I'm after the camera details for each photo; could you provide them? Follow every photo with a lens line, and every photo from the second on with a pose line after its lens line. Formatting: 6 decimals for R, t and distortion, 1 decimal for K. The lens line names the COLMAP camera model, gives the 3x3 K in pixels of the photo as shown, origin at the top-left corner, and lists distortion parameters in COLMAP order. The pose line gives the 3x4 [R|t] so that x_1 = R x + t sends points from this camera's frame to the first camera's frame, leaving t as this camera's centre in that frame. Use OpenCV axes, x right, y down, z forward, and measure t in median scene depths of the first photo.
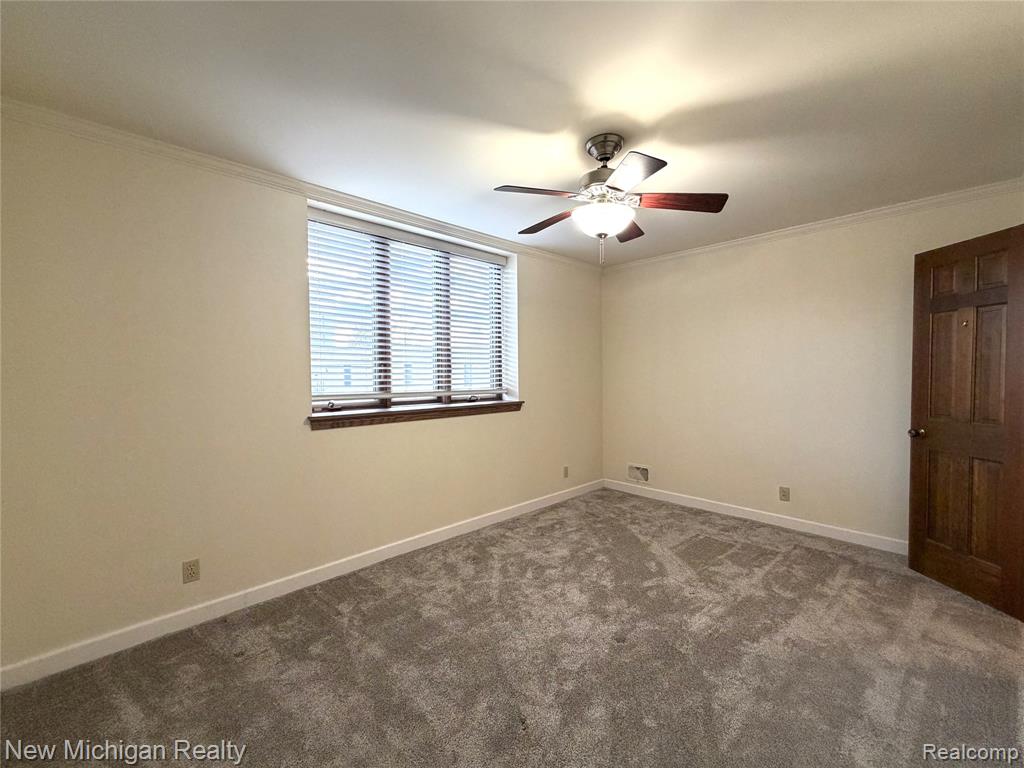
lens RADIAL K [[417.5, 0, 506.0], [0, 417.5, 384.2], [0, 0, 1]] dist [-0.000553, 0.000199]
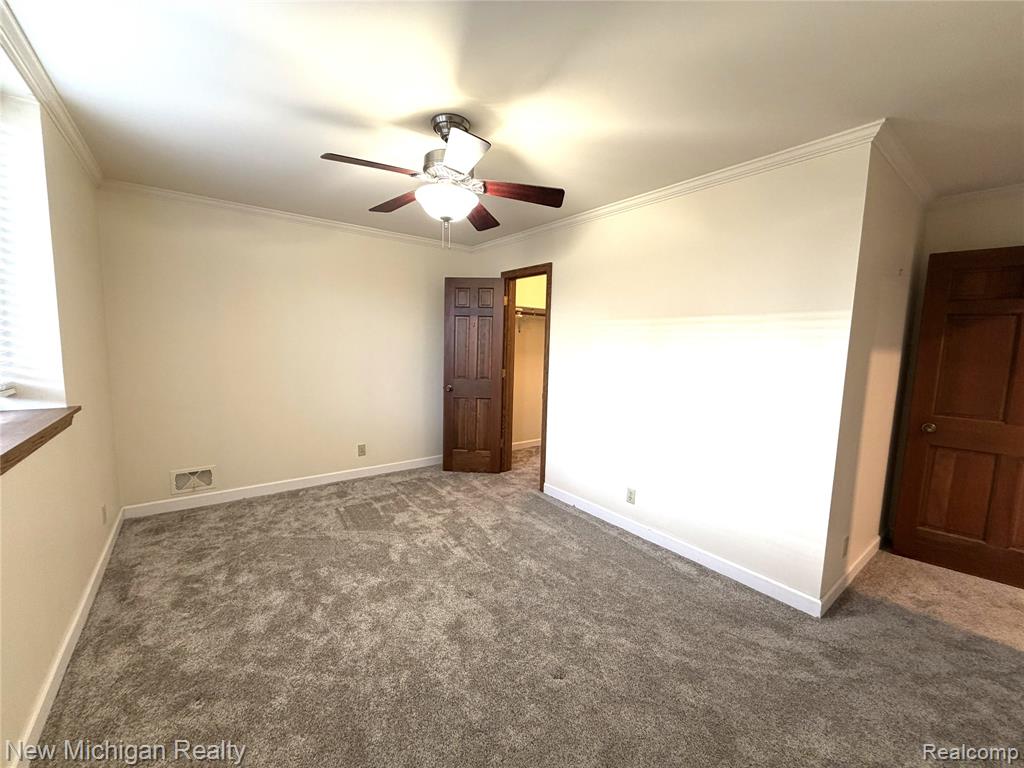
lens RADIAL K [[417.5, 0, 506.0], [0, 417.5, 384.2], [0, 0, 1]] dist [-0.000553, 0.000199]
pose [[0.099517, -0.091102, 0.990857, -0.527815], [-0.001831, 0.995781, 0.091739, -0.043132], [-0.995034, -0.010944, 0.098931, 0.527981]]
